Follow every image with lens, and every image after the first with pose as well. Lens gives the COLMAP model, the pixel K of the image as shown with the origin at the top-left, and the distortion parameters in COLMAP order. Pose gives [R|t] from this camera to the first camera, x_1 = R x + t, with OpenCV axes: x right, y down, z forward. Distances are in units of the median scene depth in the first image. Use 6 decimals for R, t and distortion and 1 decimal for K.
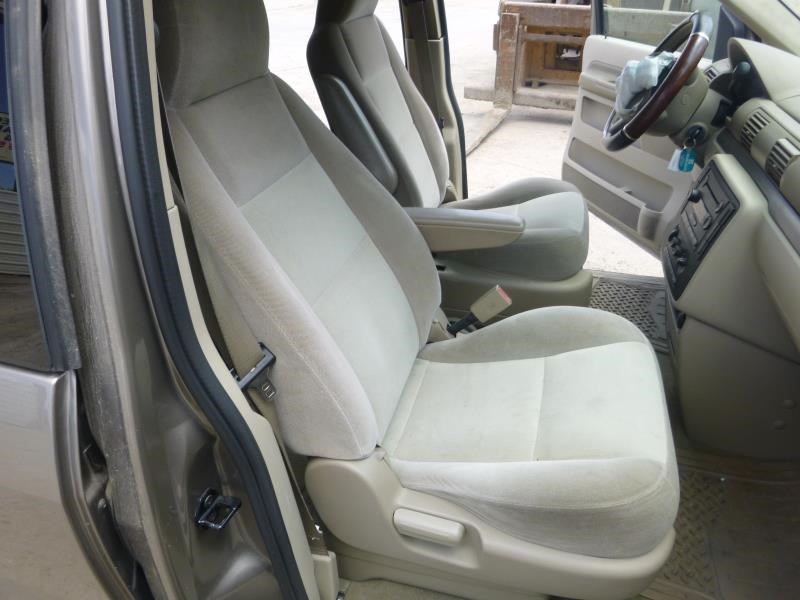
lens RADIAL K [[588.7, 0, 400.6], [0, 588.7, 300.8], [0, 0, 1]] dist [-0.039061, -0.002335]
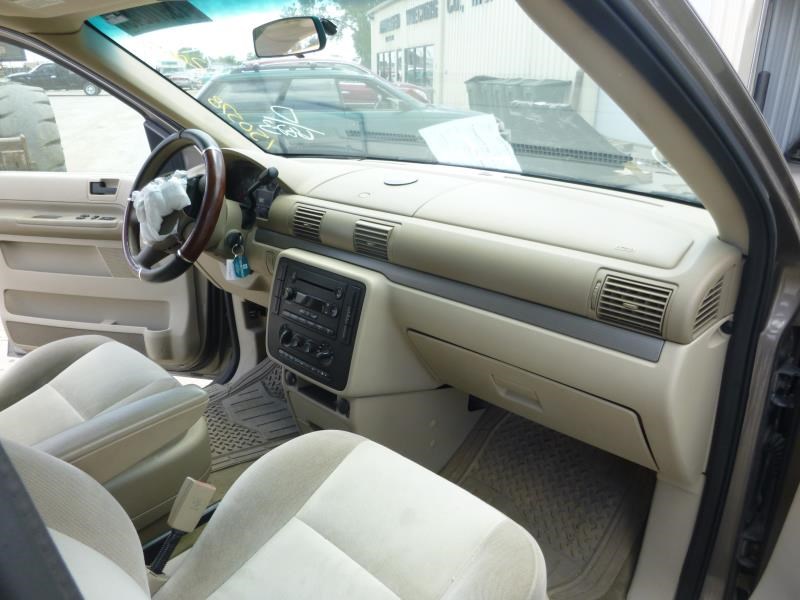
lens RADIAL K [[588.7, 0, 398.5], [0, 588.7, 300.1], [0, 0, 1]] dist [-0.039061, -0.002335]
pose [[0.468118, -0.310797, 0.827207, -0.237908], [0.455549, 0.887006, 0.075469, -0.146546], [-0.757193, 0.341505, 0.556807, 0.259464]]
